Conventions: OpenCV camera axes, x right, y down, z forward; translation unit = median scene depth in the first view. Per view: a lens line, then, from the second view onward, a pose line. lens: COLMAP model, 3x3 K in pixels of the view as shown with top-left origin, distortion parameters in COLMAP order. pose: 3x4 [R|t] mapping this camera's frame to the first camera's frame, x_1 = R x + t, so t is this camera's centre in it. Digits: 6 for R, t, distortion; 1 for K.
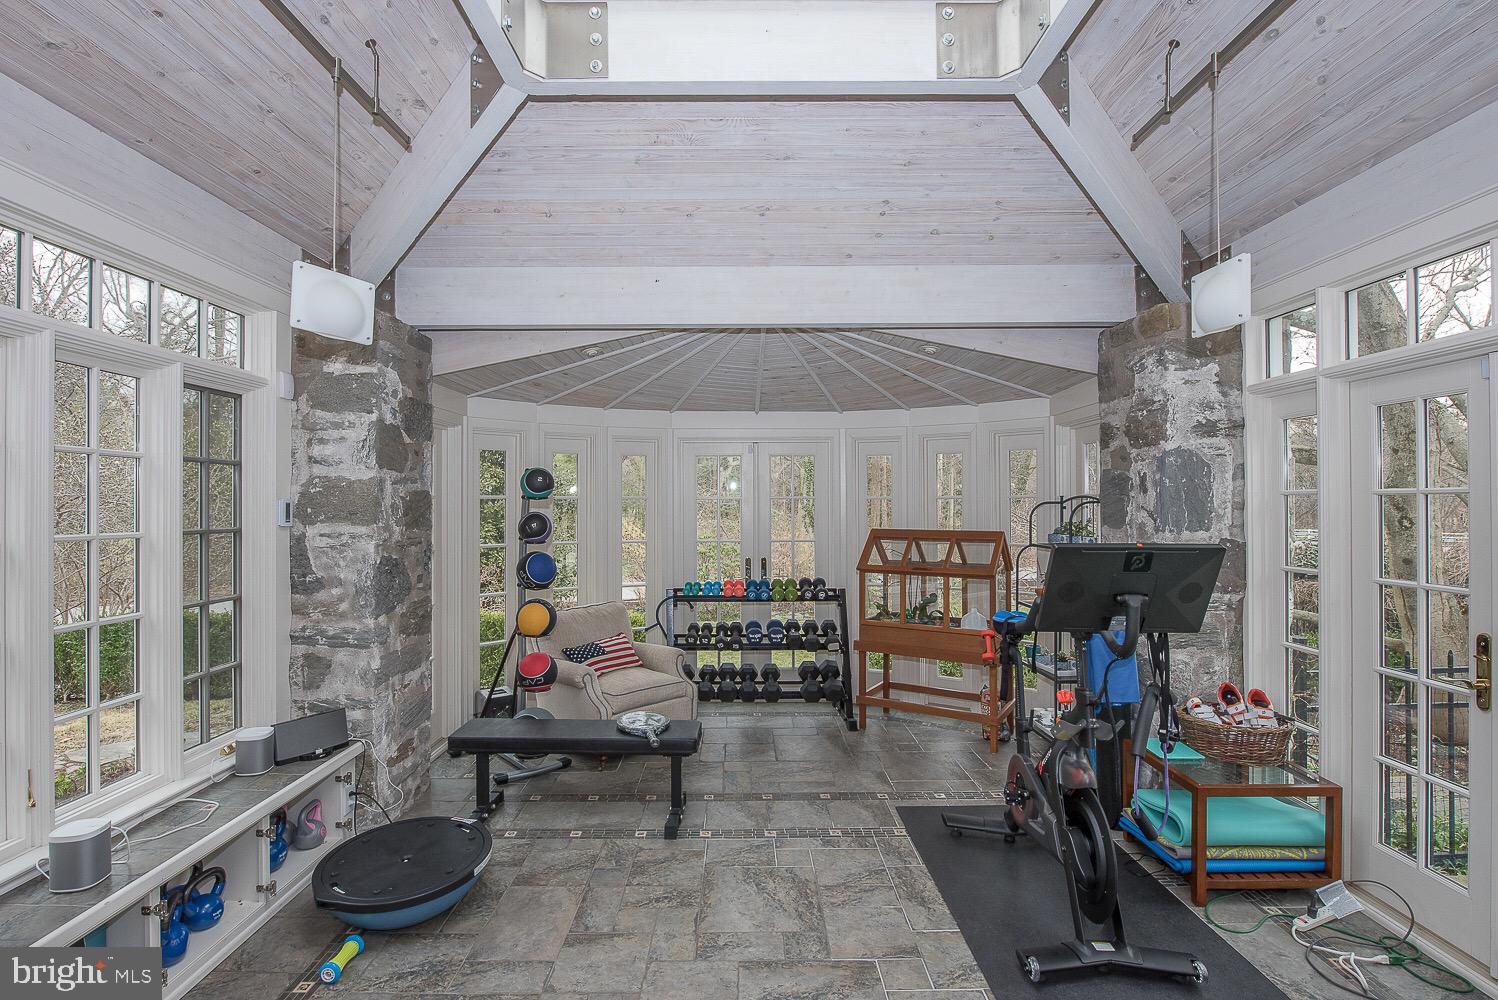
lens RADIAL K [[703.8, 0, 745.0], [0, 703.8, 506.2], [0, 0, 1]] dist [-0.015802, 0.000018]
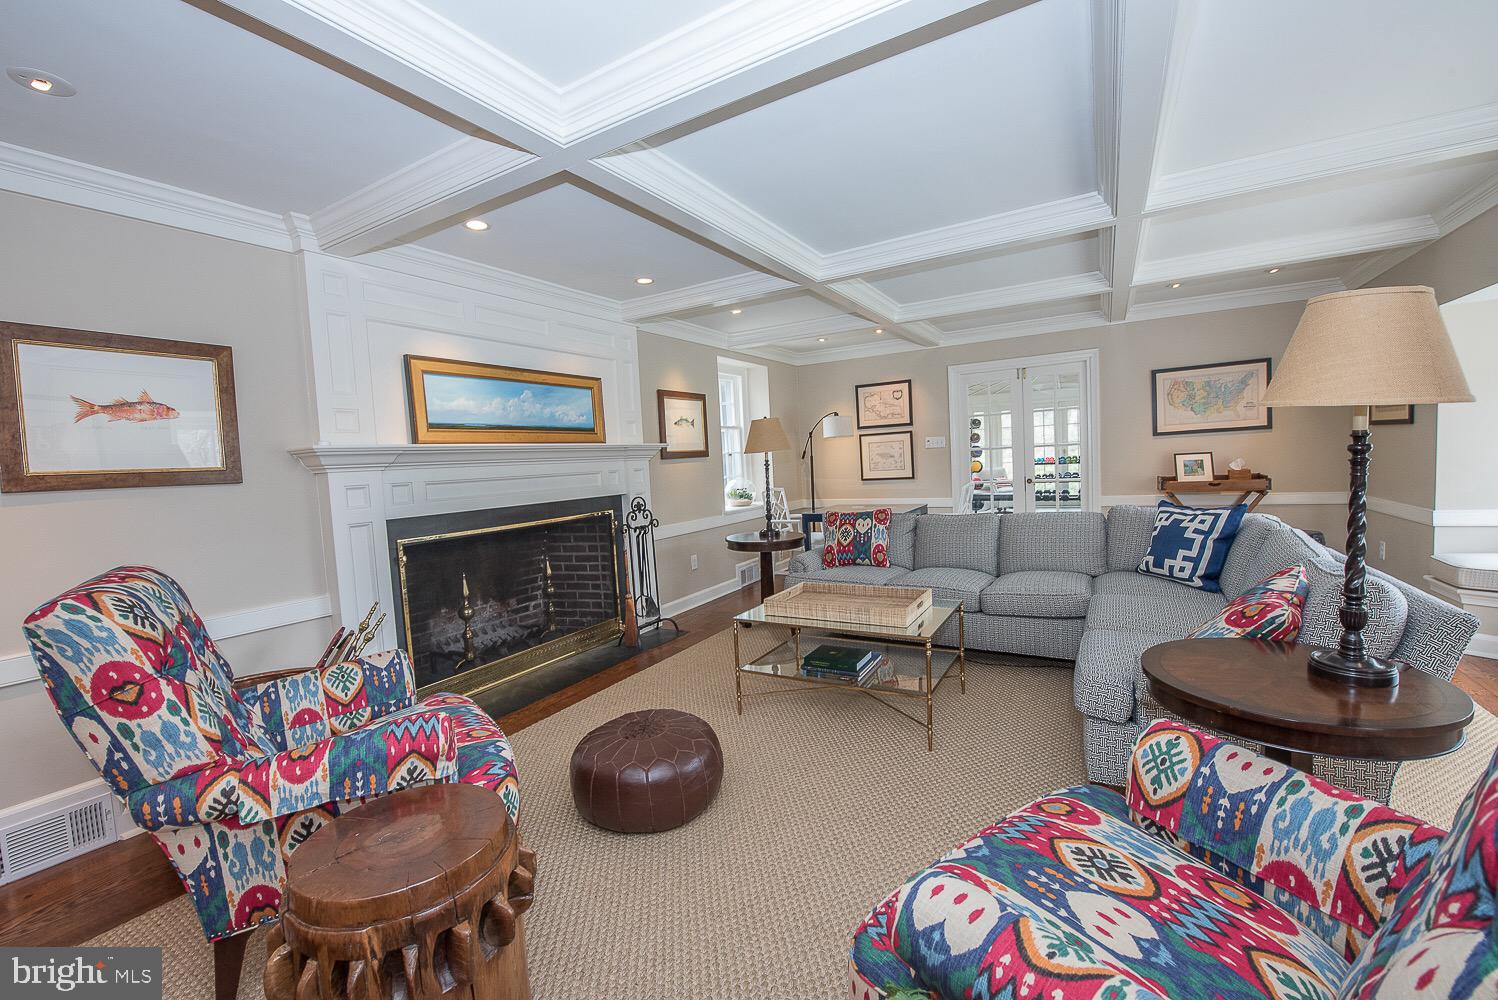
lens RADIAL K [[633.2, 0, 747.5], [0, 633.2, 503.9], [0, 0, 1]] dist [-0.011751, -0.000260]
pose [[0.856498, -0.008469, -0.516081, 0.225830], [0.054270, 0.995801, 0.073727, 0.049548], [0.513290, -0.091155, 0.853361, -1.559594]]
